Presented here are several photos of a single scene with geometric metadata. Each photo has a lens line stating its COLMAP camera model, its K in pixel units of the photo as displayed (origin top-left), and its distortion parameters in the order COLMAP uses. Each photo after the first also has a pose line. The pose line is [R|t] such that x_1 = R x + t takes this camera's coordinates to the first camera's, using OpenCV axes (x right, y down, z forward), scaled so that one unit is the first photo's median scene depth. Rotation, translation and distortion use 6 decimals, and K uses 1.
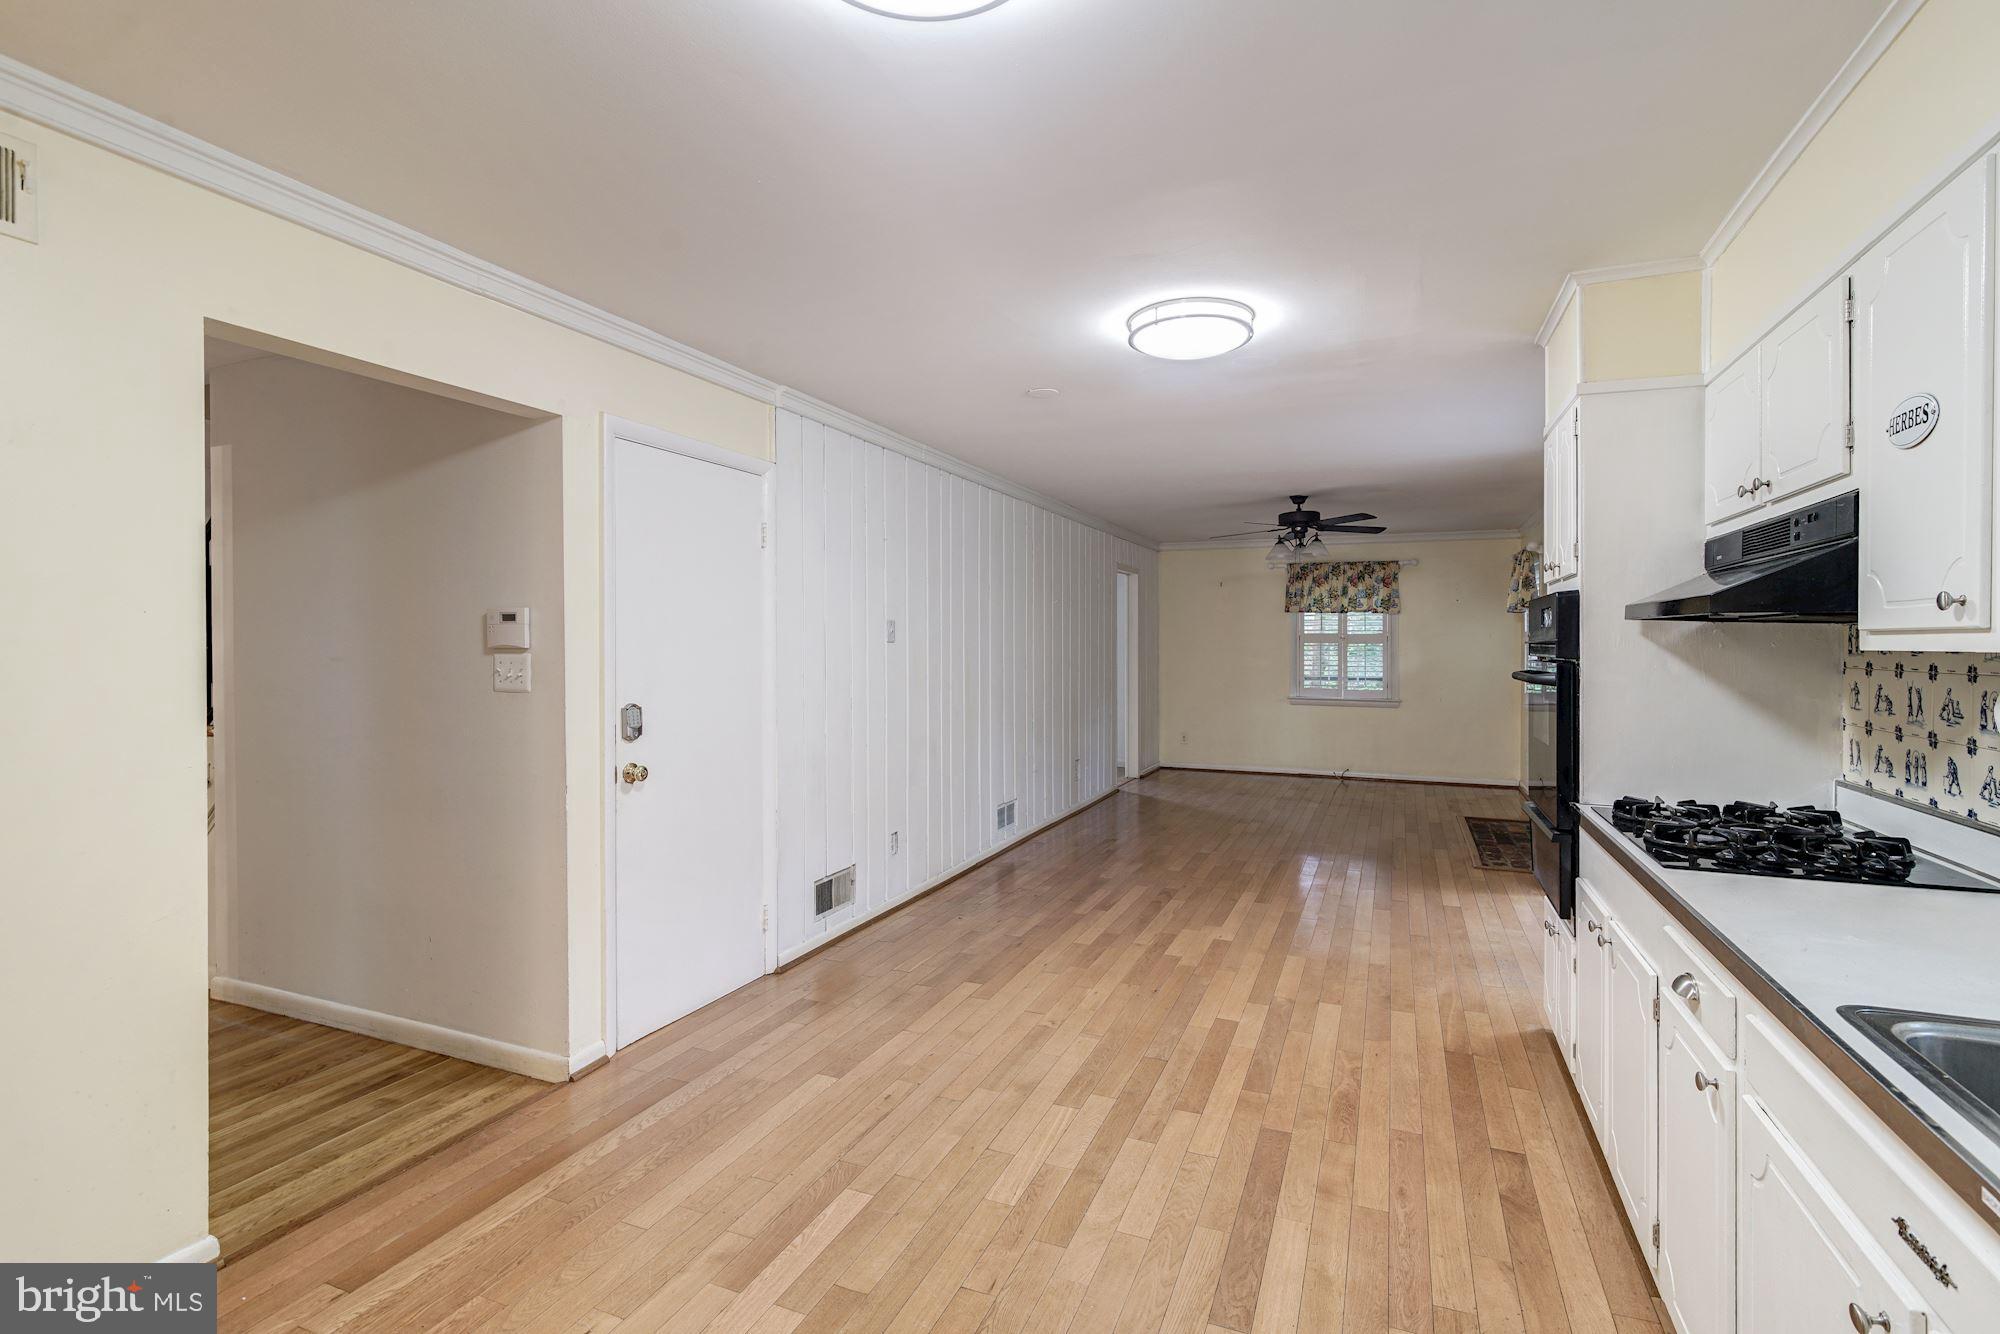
lens RADIAL K [[925.9, 0, 995.9], [0, 925.9, 647.5], [0, 0, 1]] dist [0.002226, 0.000379]
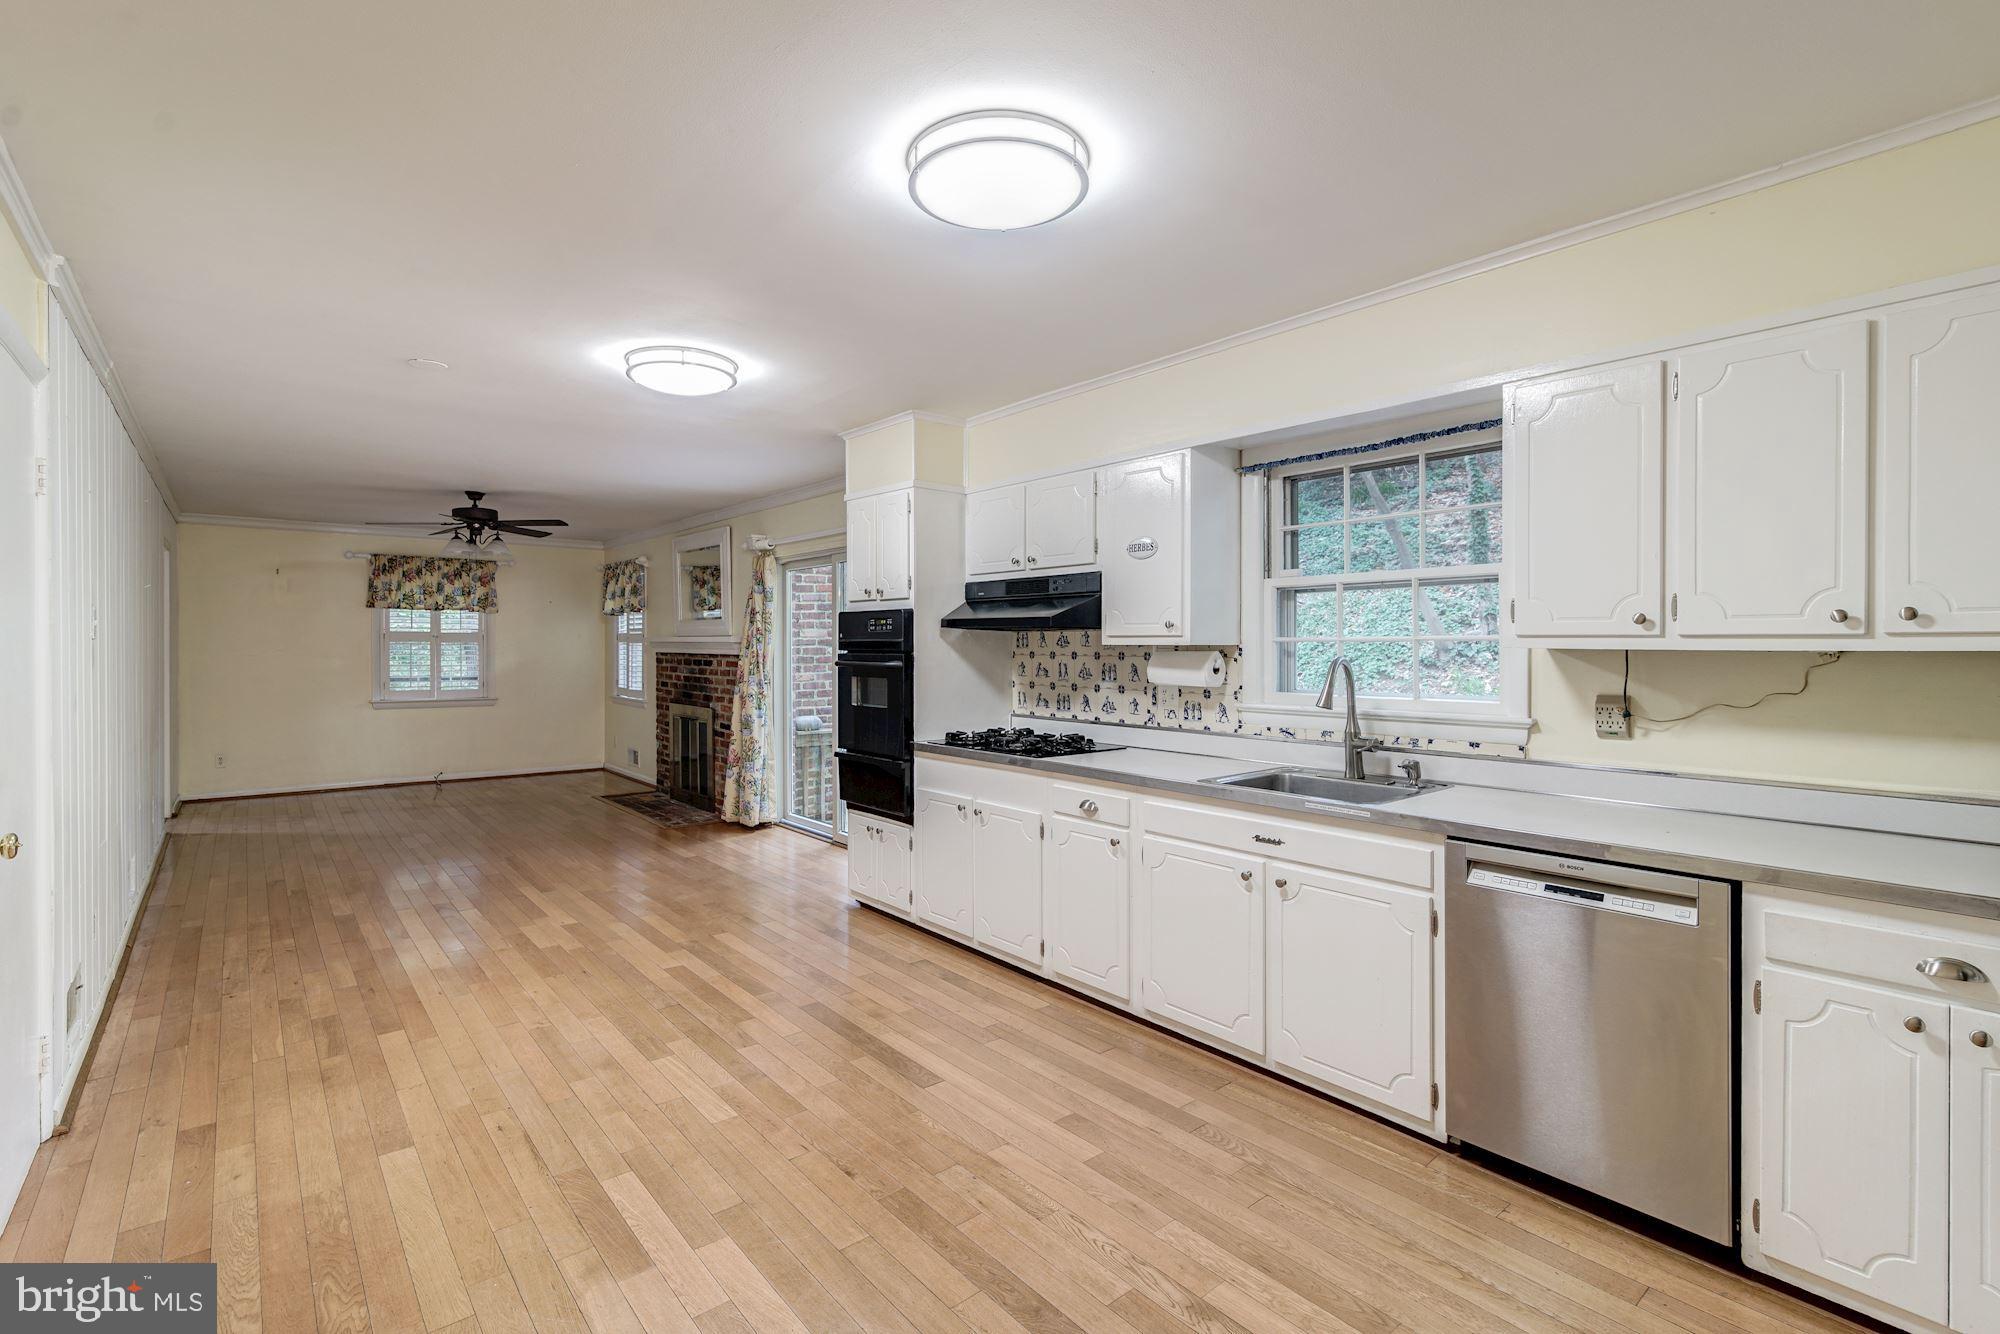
lens RADIAL K [[937.1, 0, 990.7], [0, 937.1, 643.2], [0, 0, 1]] dist [0.001493, -0.000015]
pose [[0.466384, 0.000063, 0.884582, -0.575995], [0.003428, 0.999992, -0.001878, 0.001117], [-0.884576, 0.003908, 0.466380, 0.098201]]
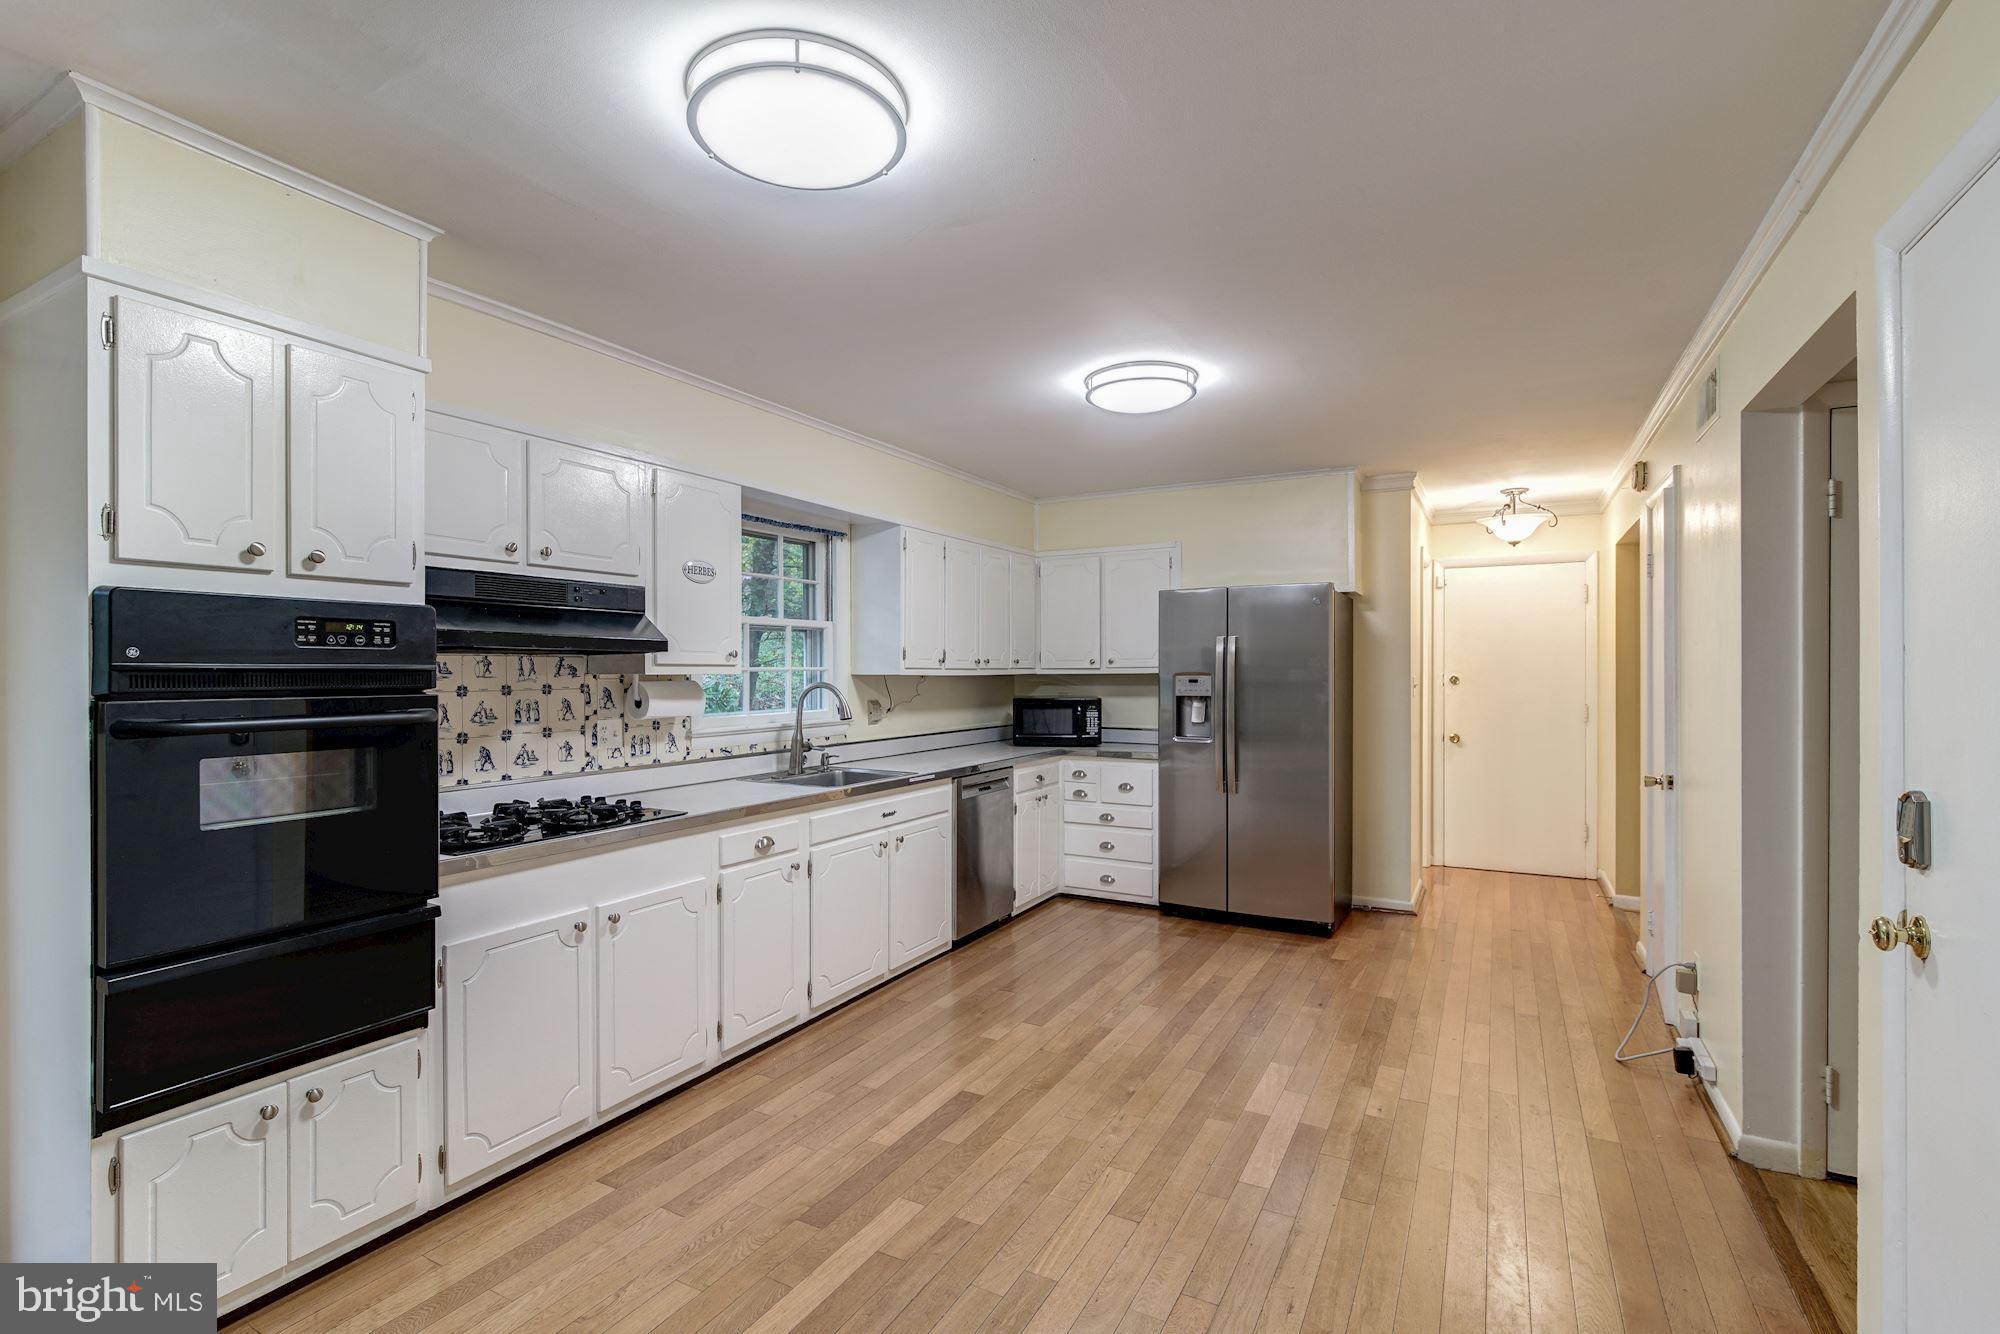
lens RADIAL K [[926.8, 0, 985.6], [0, 926.8, 671.1], [0, 0, 1]] dist [0.000531, 0.000089]
pose [[-0.995179, 0.002939, 0.098028, 0.035909], [0.003210, 0.999991, 0.002611, -0.003352], [-0.098019, 0.002914, -0.995180, 1.380134]]
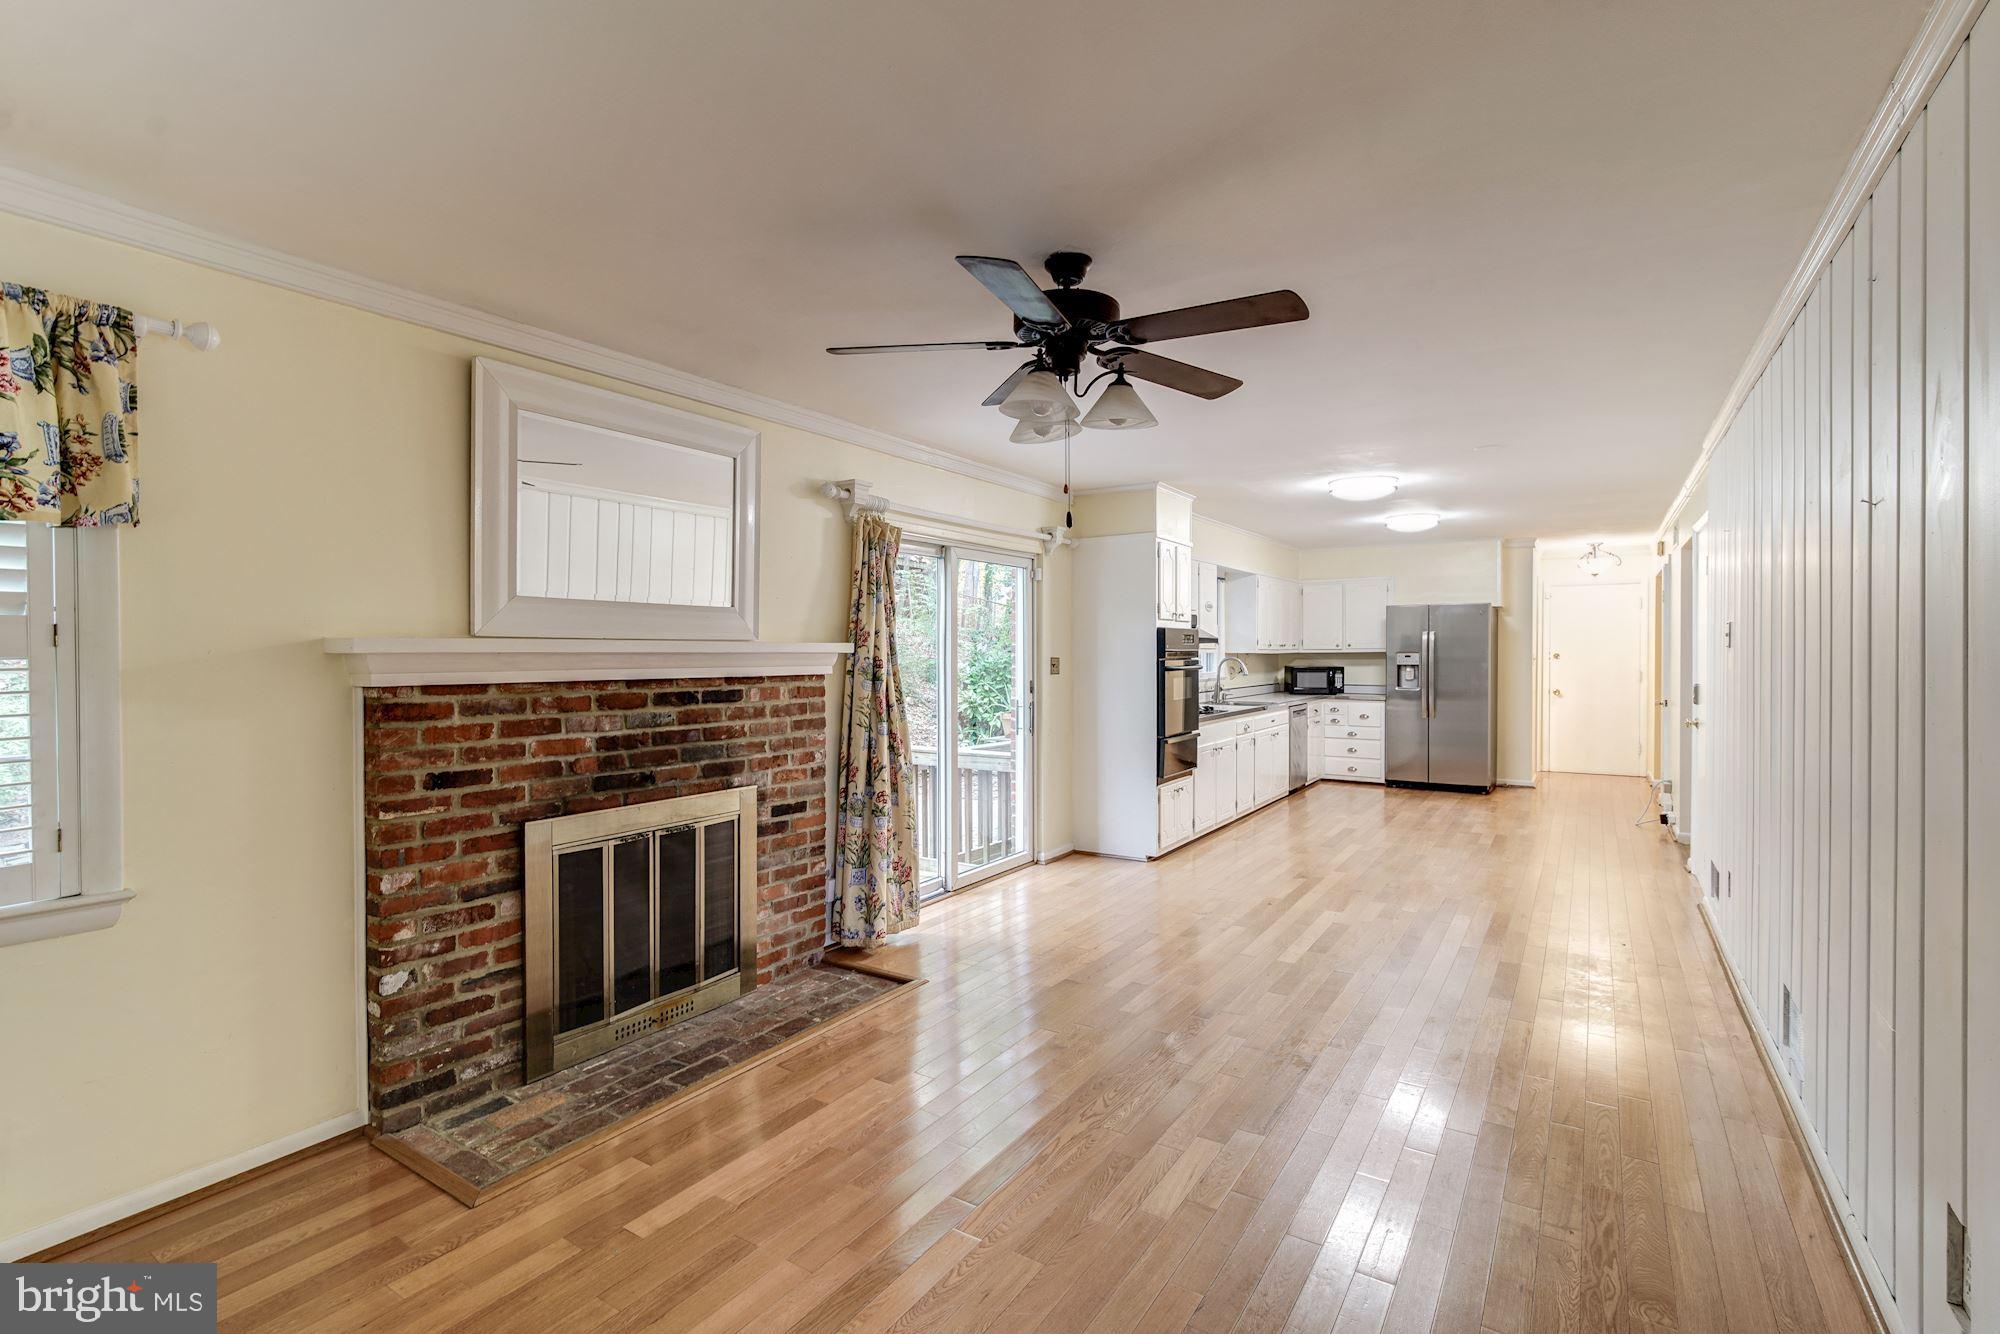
lens RADIAL K [[926.8, 0, 985.6], [0, 926.8, 671.1], [0, 0, 1]] dist [0.000531, 0.000089]
pose [[-0.985415, 0.002845, 0.170147, 0.577513], [0.006895, 0.999707, 0.023219, -0.009672], [-0.170031, 0.024054, -0.985145, 2.668860]]
